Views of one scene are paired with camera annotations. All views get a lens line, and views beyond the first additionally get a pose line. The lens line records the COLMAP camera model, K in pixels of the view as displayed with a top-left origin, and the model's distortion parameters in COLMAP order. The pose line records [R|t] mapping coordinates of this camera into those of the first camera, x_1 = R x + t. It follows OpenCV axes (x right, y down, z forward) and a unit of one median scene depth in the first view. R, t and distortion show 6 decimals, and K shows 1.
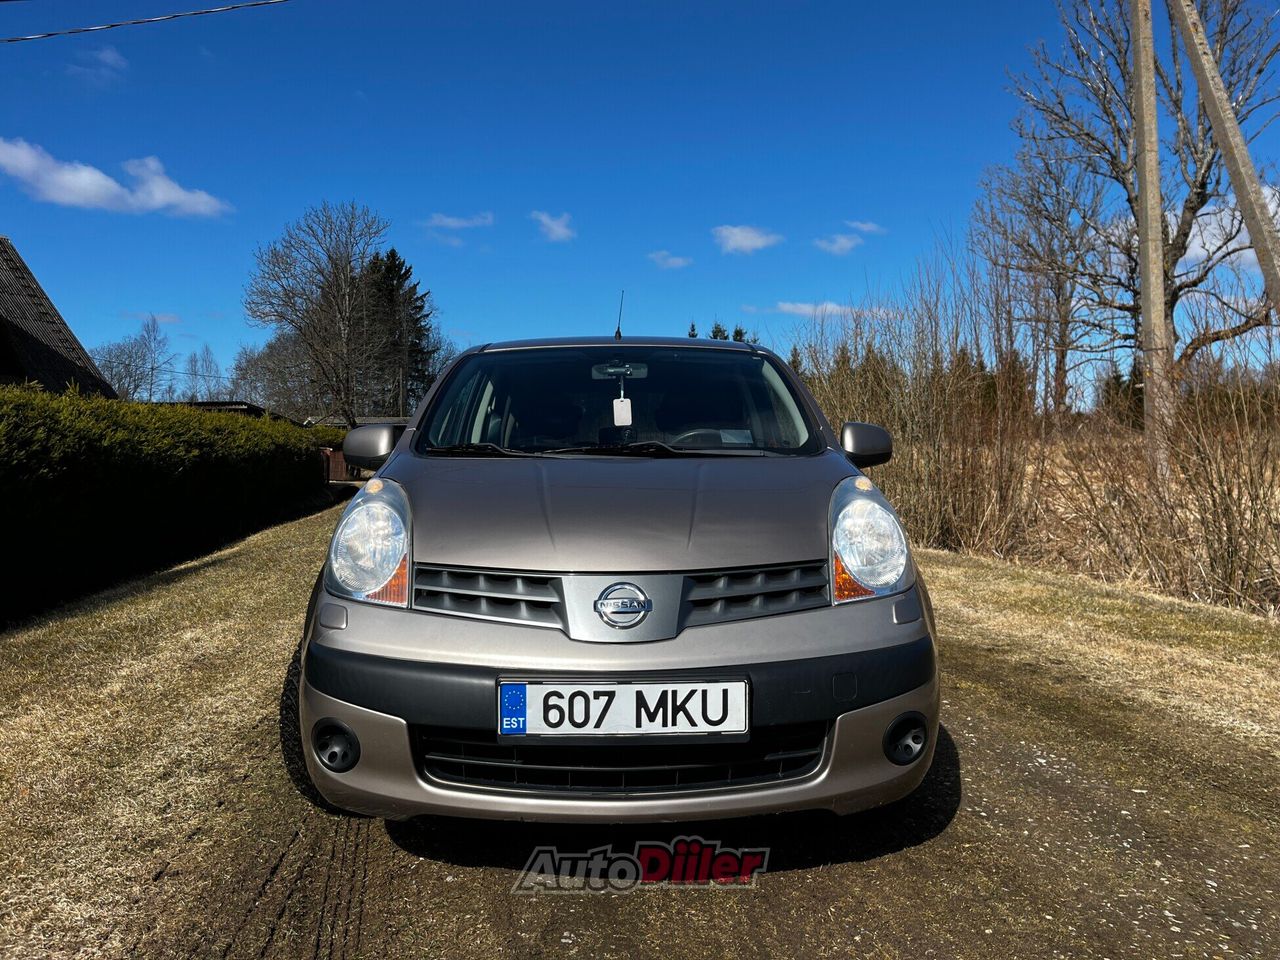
lens RADIAL K [[966.0, 0, 643.1], [0, 966.0, 483.4], [0, 0, 1]] dist [0.047841, -0.075824]
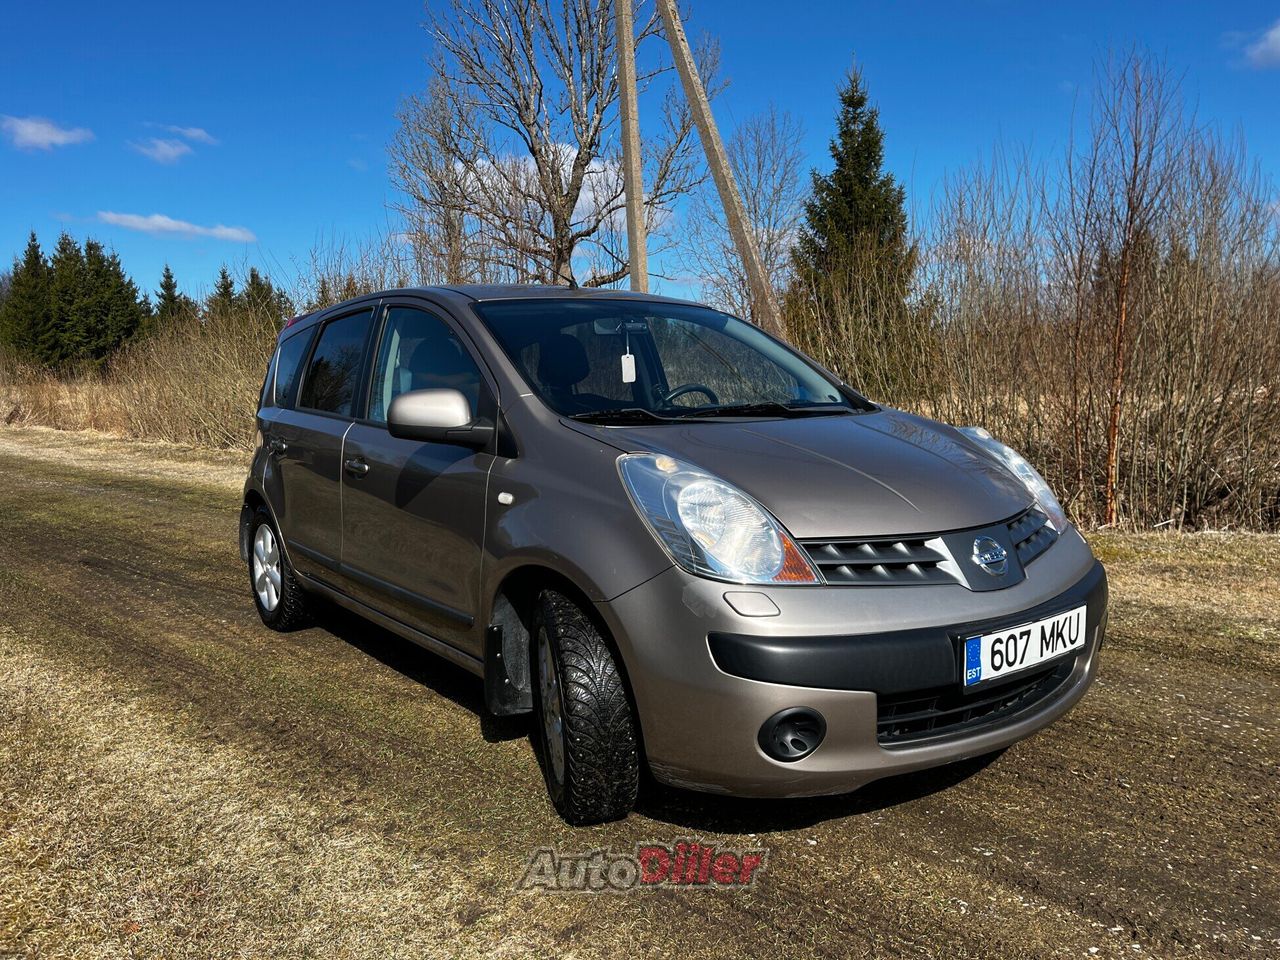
lens RADIAL K [[966.0, 0, 642.6], [0, 966.0, 475.8], [0, 0, 1]] dist [0.047841, -0.075824]
pose [[0.812000, -0.073239, 0.579044, -0.586800], [0.035719, 0.996472, 0.075948, -0.039178], [-0.582563, -0.040987, 0.811751, 0.189475]]
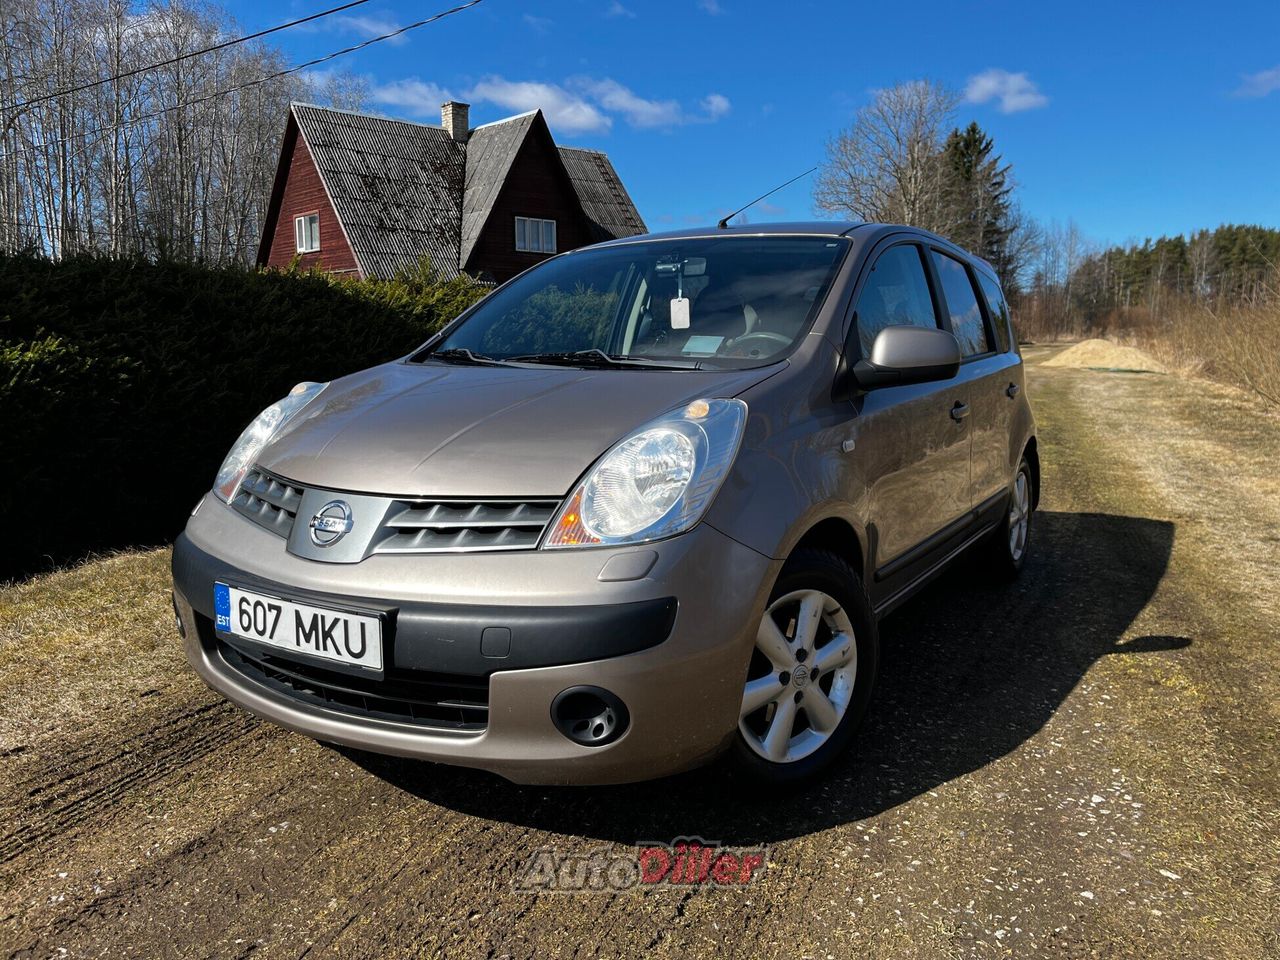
lens RADIAL K [[966.0, 0, 635.0], [0, 966.0, 476.7], [0, 0, 1]] dist [0.047841, -0.075824]
pose [[0.830941, 0.084813, -0.549859, 0.457251], [-0.024847, 0.992983, 0.115614, -0.025549], [0.555806, -0.082406, 0.827218, 0.210878]]
